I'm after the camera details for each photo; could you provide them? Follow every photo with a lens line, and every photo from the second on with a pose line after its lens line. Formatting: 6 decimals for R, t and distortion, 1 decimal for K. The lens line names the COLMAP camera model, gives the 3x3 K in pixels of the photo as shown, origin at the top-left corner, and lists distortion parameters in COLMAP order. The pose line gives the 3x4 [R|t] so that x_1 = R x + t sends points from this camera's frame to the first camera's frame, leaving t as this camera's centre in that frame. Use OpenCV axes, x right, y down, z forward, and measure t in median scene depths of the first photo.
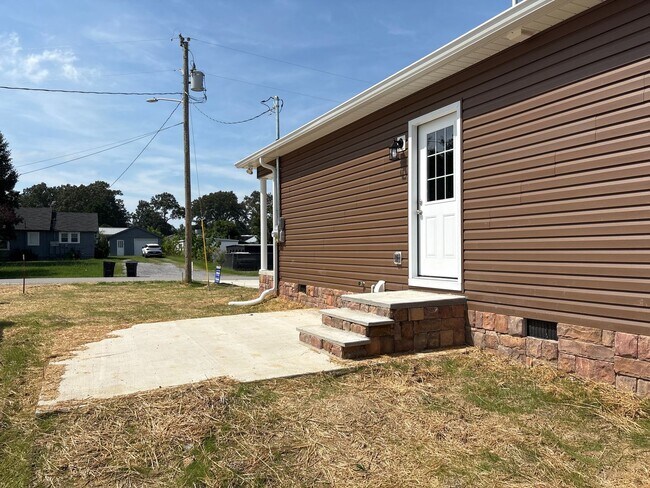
lens RADIAL K [[493.2, 0, 325.0], [0, 493.2, 244.0], [0, 0, 1]] dist [0.005897, 0.000641]
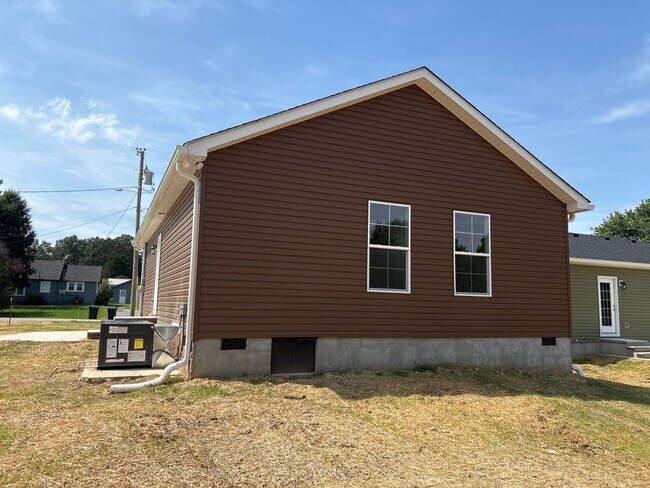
lens RADIAL K [[479.9, 0, 325.0], [0, 479.9, 244.0], [0, 0, 1]] dist [0.001105, 0.003857]
pose [[0.998864, 0.021974, -0.042288, 0.128431], [-0.026609, 0.993309, -0.112377, -0.000969], [0.039536, 0.113374, 0.992765, -0.133759]]
